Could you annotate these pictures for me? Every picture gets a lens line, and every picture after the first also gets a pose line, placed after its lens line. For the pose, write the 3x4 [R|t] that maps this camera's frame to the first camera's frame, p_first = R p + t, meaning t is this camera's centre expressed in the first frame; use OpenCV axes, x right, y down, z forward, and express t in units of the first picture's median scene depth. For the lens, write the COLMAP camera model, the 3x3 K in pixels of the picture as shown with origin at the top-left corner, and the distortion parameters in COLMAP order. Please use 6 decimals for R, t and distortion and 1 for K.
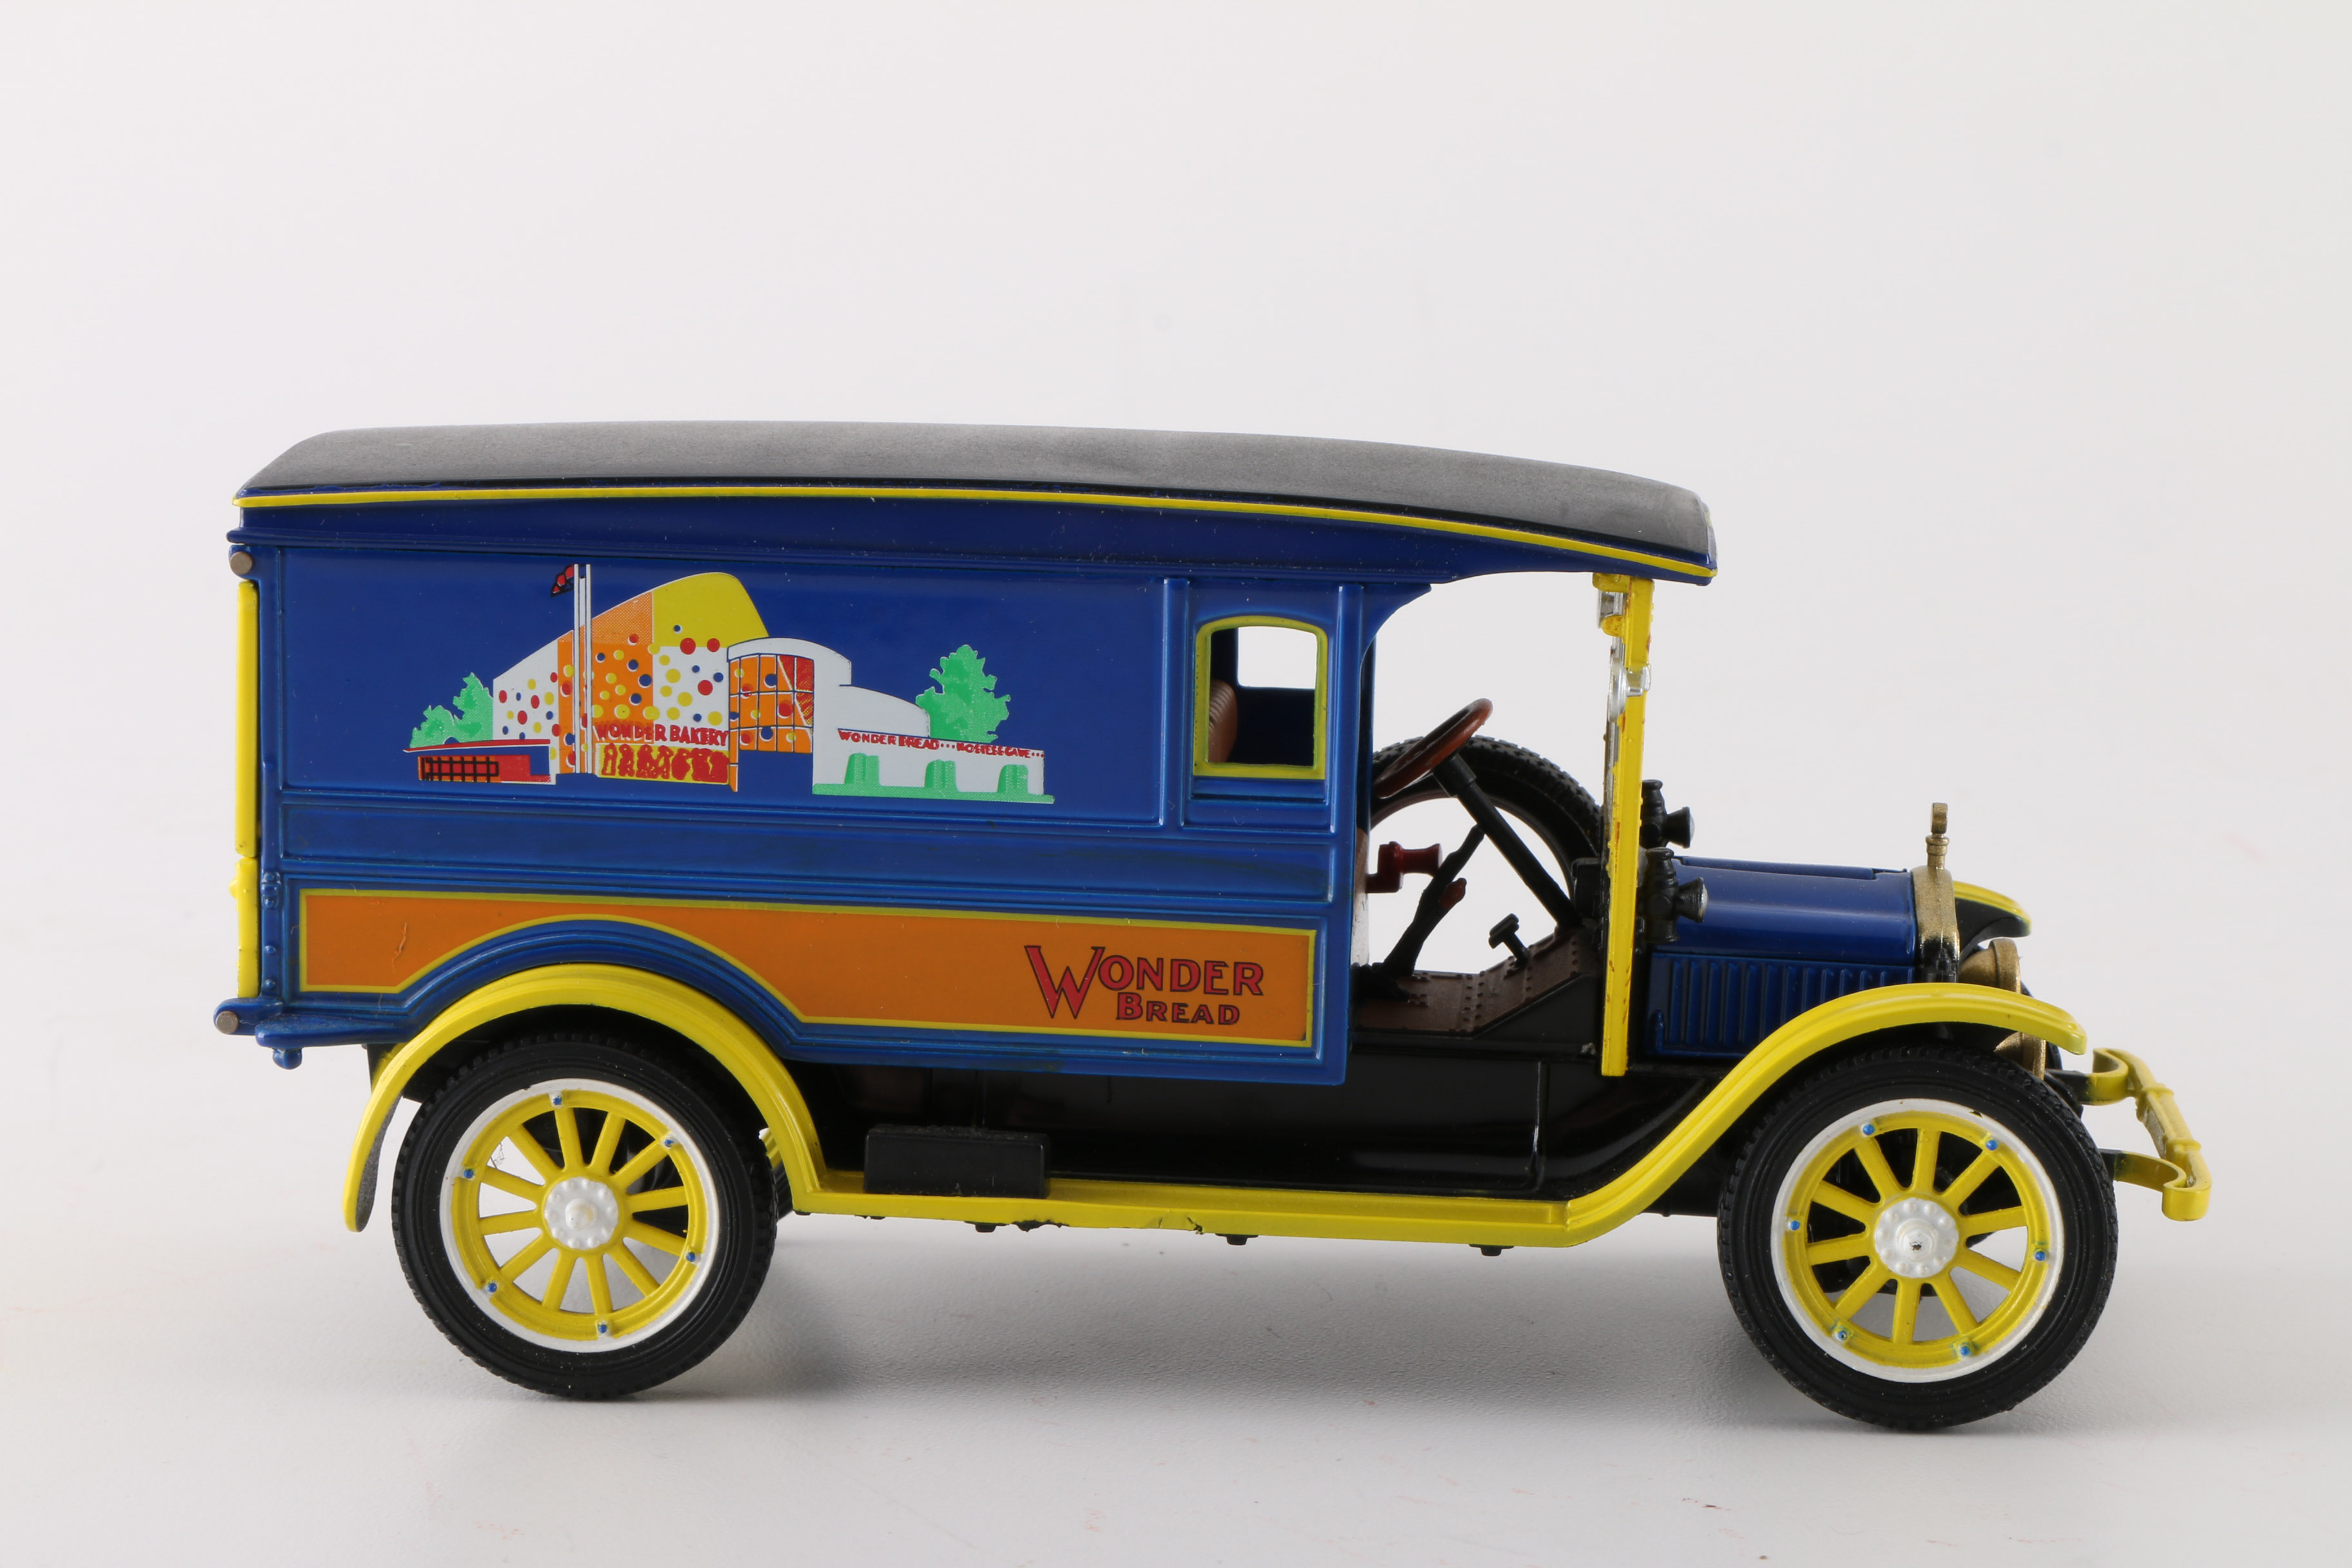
lens RADIAL K [[4957.4, 0, 1191.7], [0, 4957.4, 787.4], [0, 0, 1]] dist [-0.033178, 0.000000]
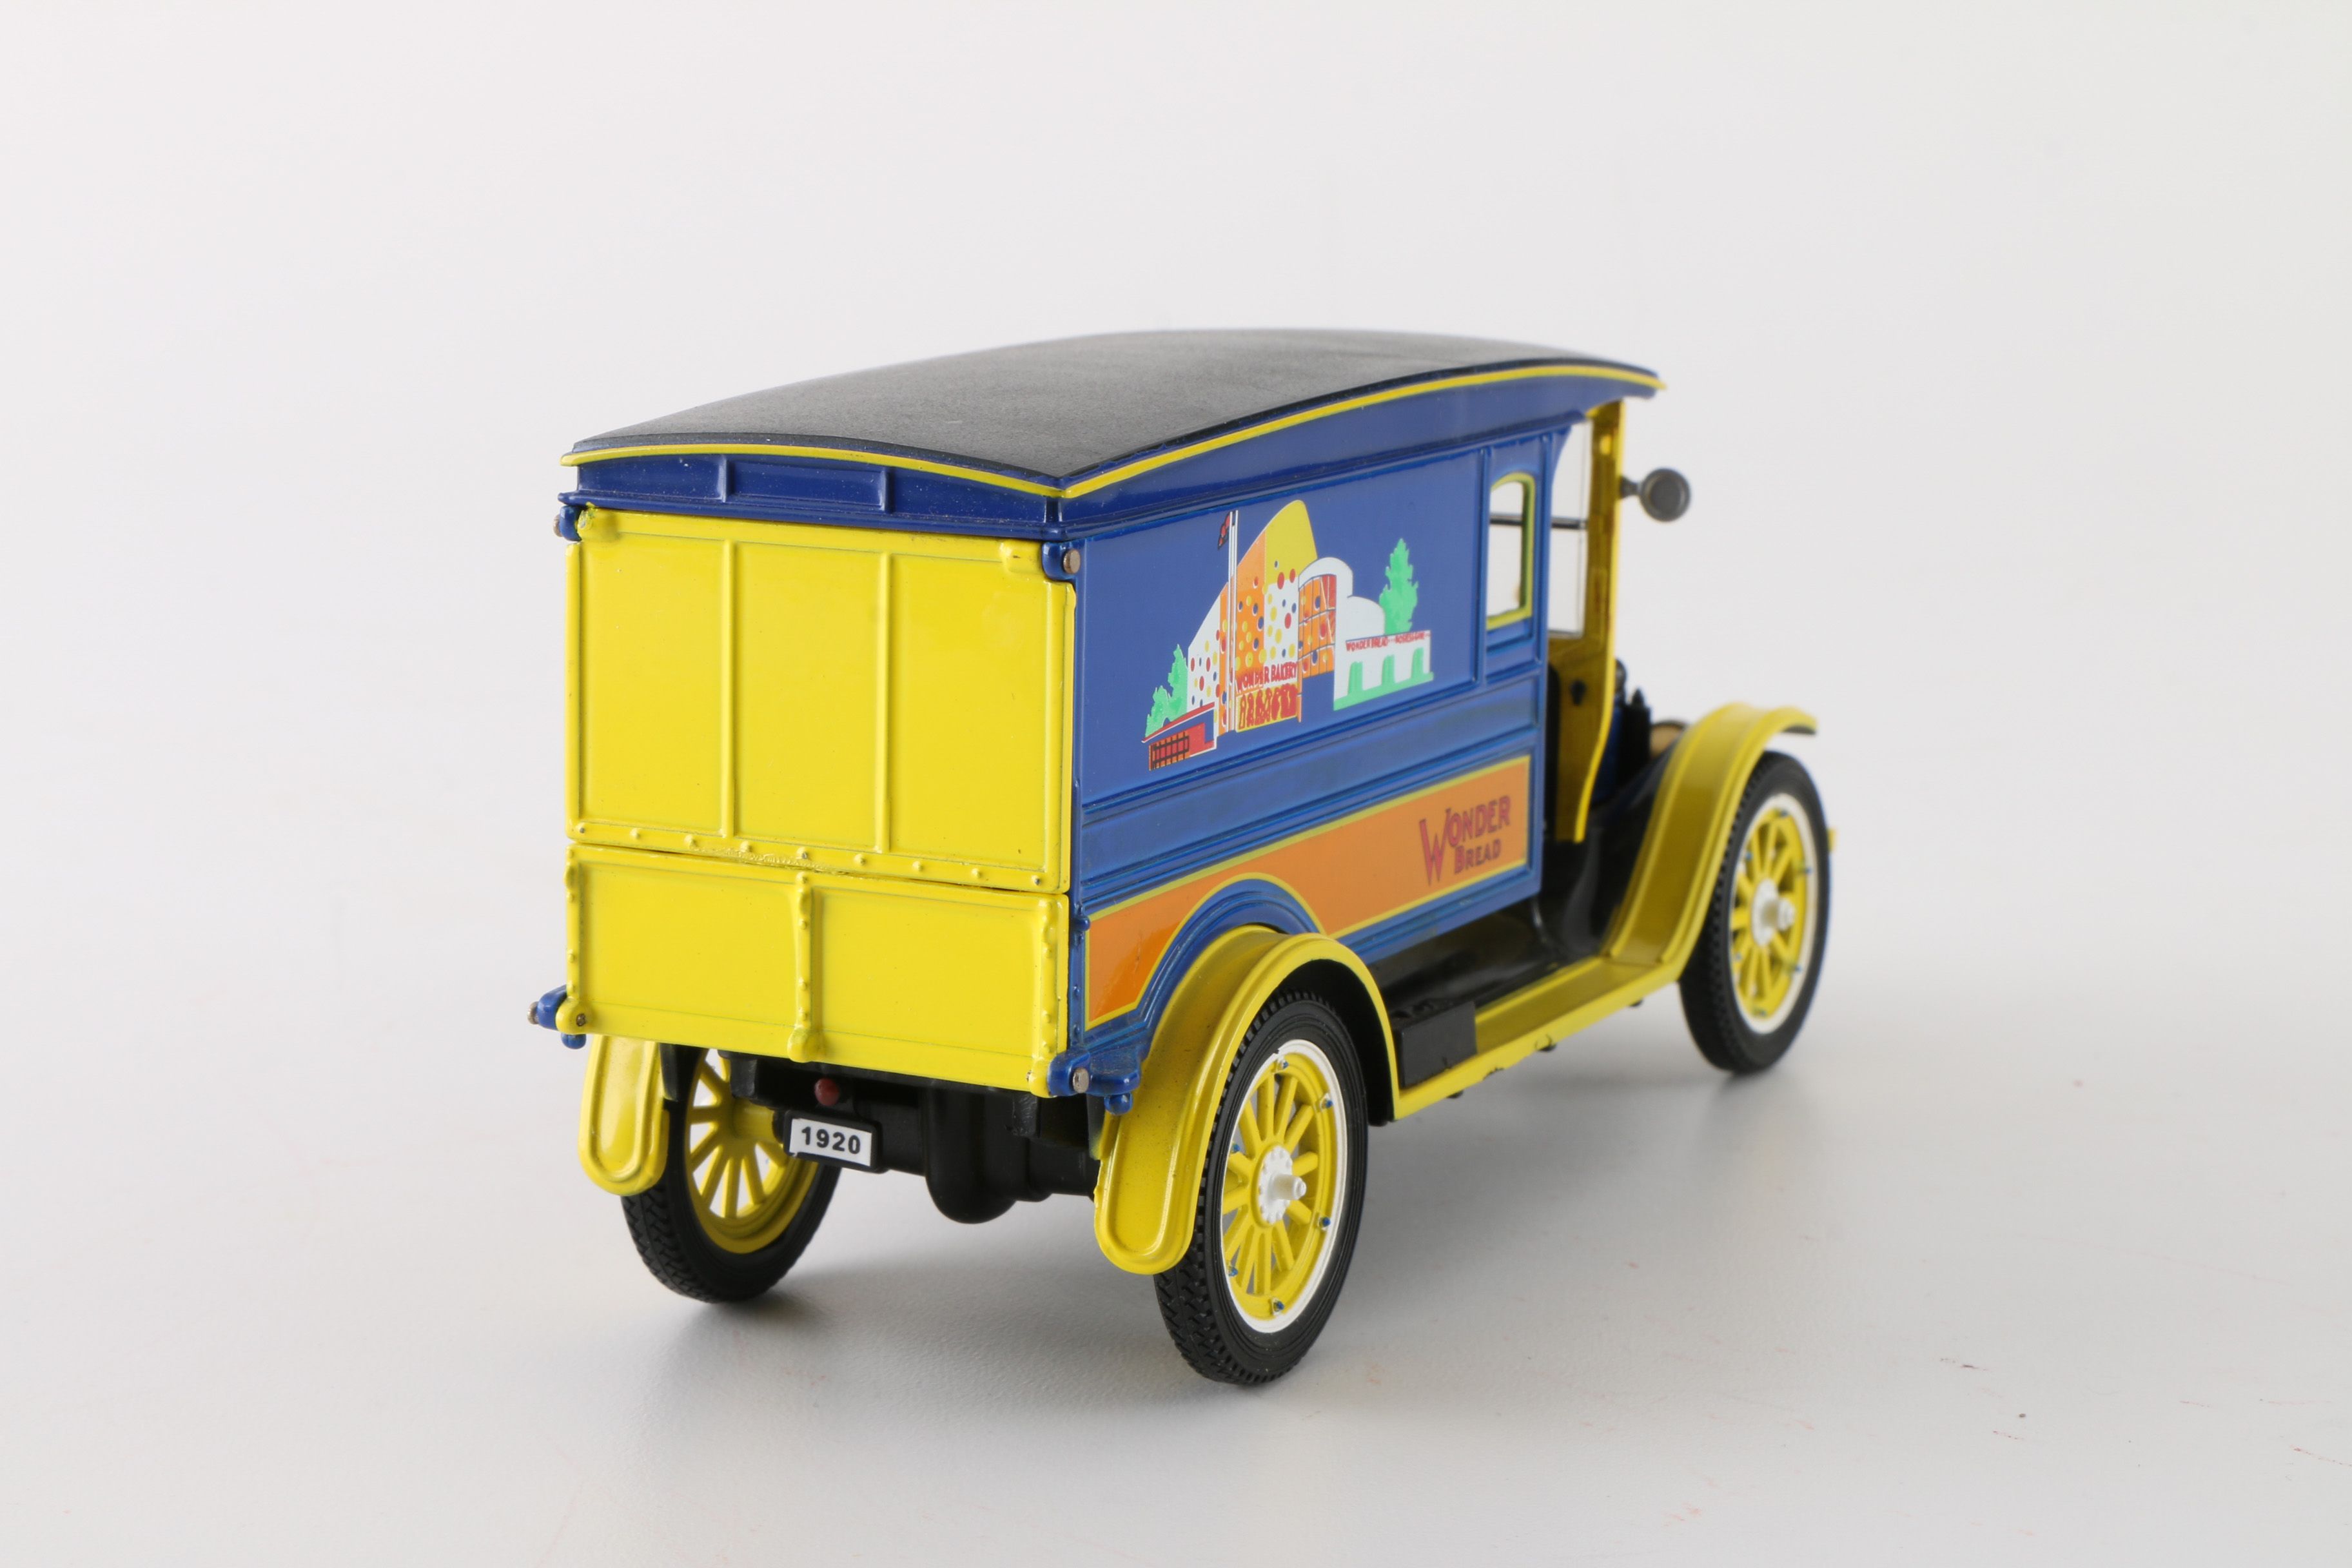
lens RADIAL K [[4957.4, 0, 1163.4], [0, 4957.4, 789.5], [0, 0, 1]] dist [-0.033178, 0.000000]
pose [[0.397625, -0.182993, 0.899115, -0.986904], [0.137758, 0.980710, 0.138677, -0.125730], [-0.907148, 0.068719, 0.415164, 0.620116]]
